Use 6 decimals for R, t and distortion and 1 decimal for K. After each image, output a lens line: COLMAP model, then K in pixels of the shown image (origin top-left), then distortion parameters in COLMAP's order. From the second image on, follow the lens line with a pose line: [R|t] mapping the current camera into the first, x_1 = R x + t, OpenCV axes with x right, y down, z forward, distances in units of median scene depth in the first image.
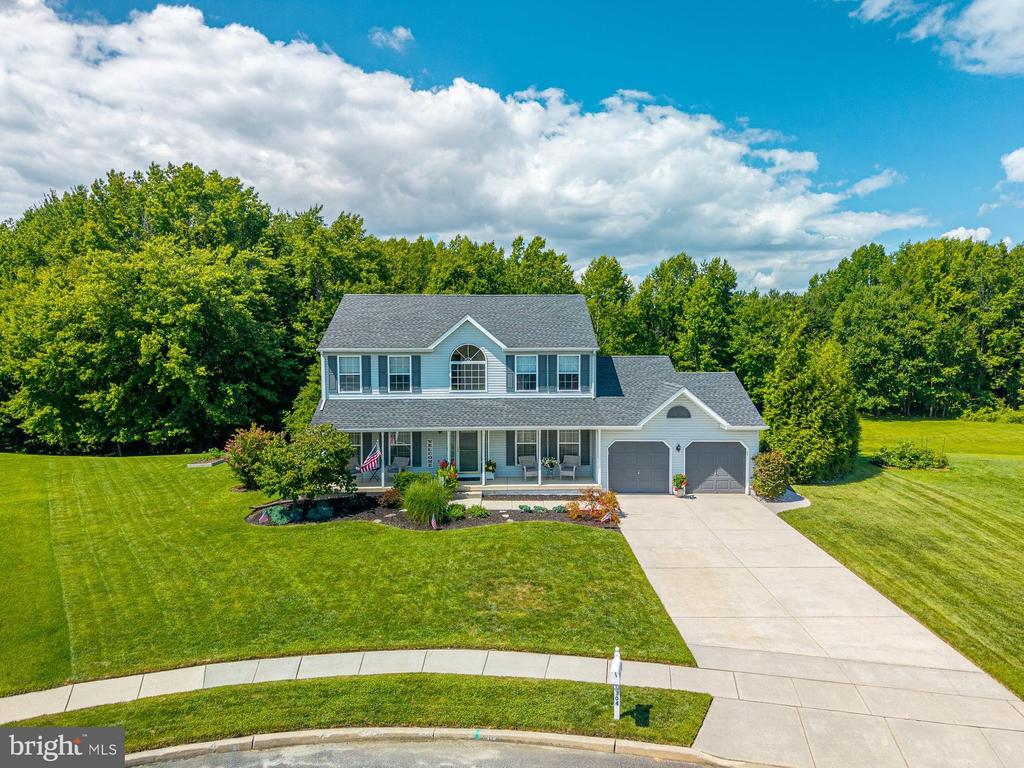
lens RADIAL K [[717.2, 0, 512.2], [0, 717.2, 355.0], [0, 0, 1]] dist [0.053658, -0.046398]
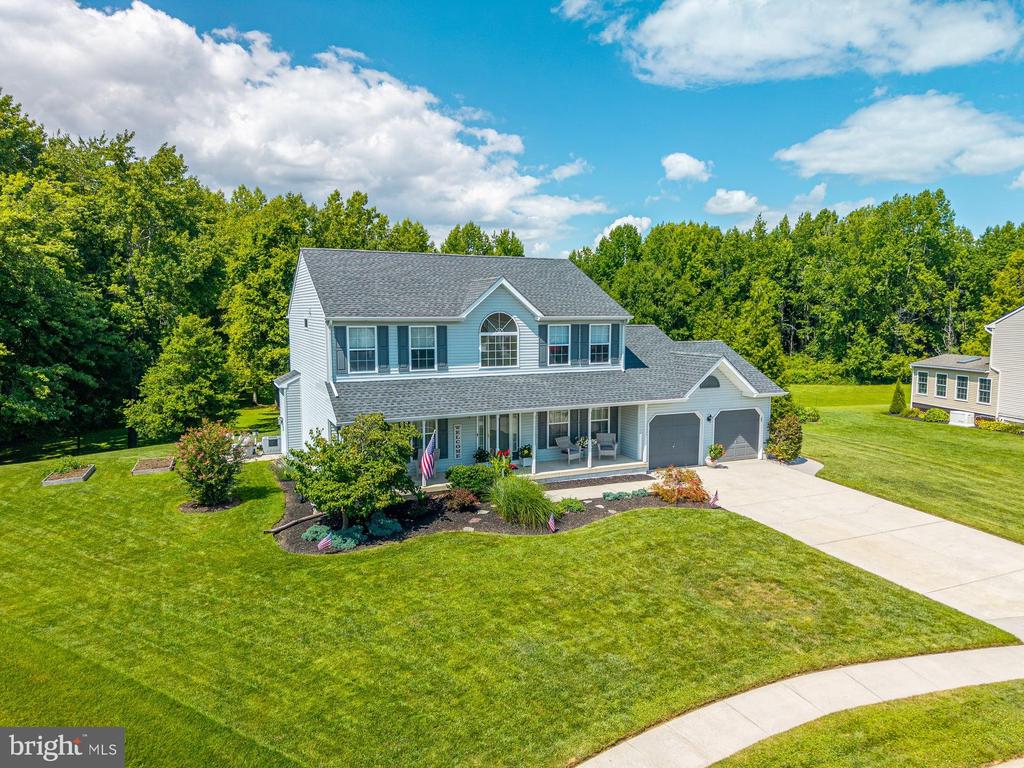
lens RADIAL K [[705.1, 0, 512.0], [0, 705.1, 384.0], [0, 0, 1]] dist [0.016385, 0.000582]
pose [[0.911020, -0.038659, 0.410547, -0.126151], [0.004800, 0.996522, 0.083186, 0.000142], [-0.412335, -0.073814, 0.908037, 0.073627]]
